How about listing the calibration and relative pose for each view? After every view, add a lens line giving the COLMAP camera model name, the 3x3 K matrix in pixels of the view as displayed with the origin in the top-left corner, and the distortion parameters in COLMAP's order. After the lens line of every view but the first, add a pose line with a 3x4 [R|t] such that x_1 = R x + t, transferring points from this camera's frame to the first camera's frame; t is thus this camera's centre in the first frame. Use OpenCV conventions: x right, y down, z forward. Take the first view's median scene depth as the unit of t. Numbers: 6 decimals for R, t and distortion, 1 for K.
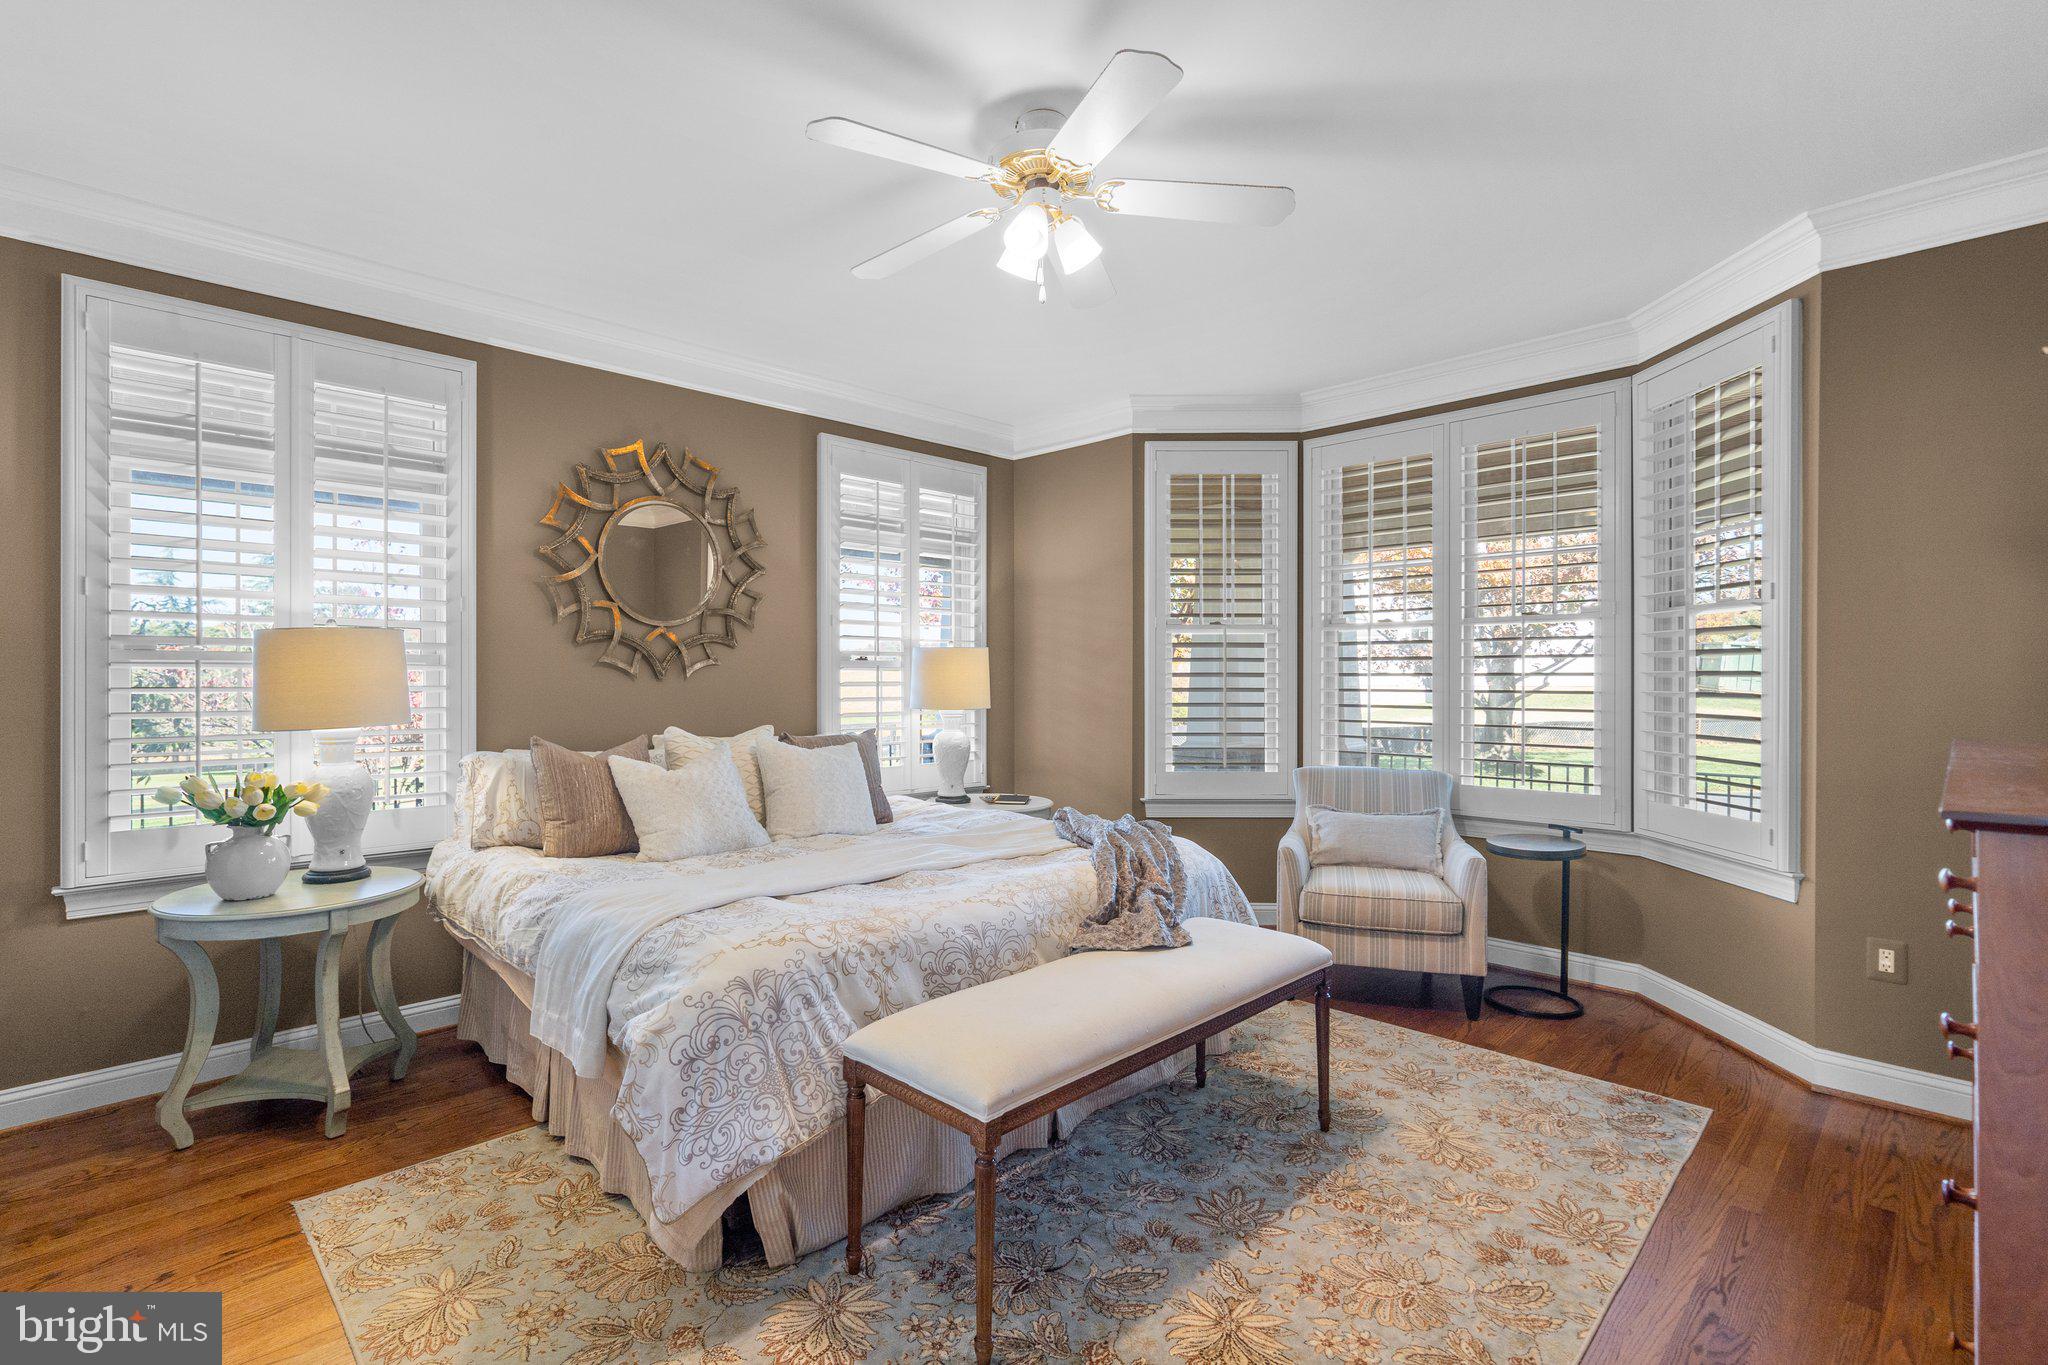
lens RADIAL K [[939.5, 0, 1020.8], [0, 939.5, 699.4], [0, 0, 1]] dist [-0.001322, -0.000390]
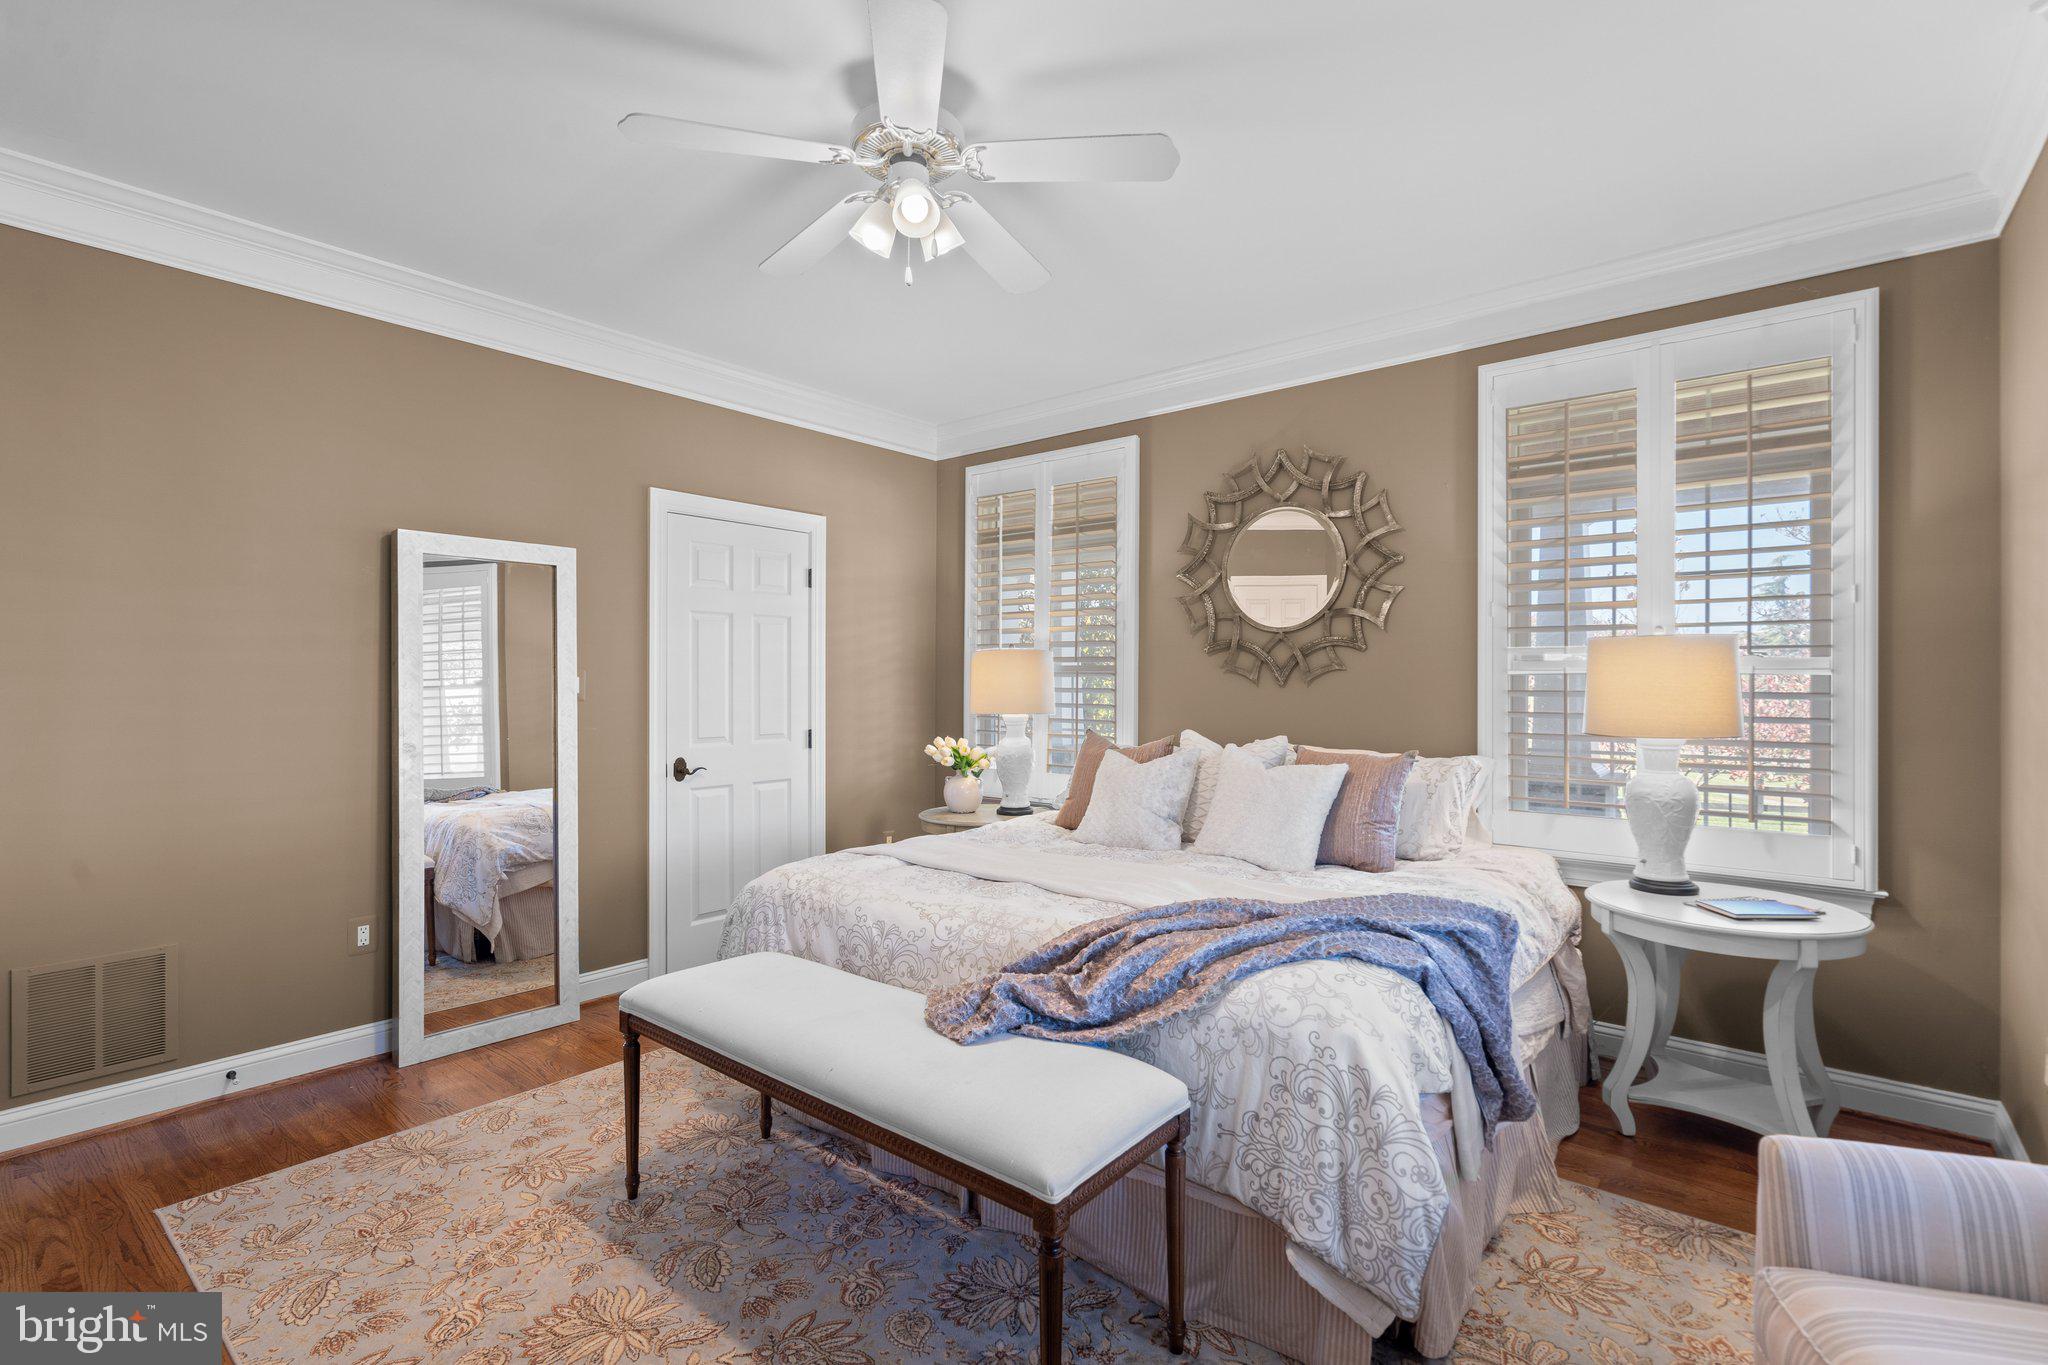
lens RADIAL K [[966.1, 0, 994.9], [0, 966.1, 675.0], [0, 0, 1]] dist [-0.000539, 0.000119]
pose [[0.078445, -0.002547, -0.996915, 0.864679], [-0.027775, 0.999603, -0.004739, -0.027153], [0.996531, 0.028061, 0.078343, 0.870808]]
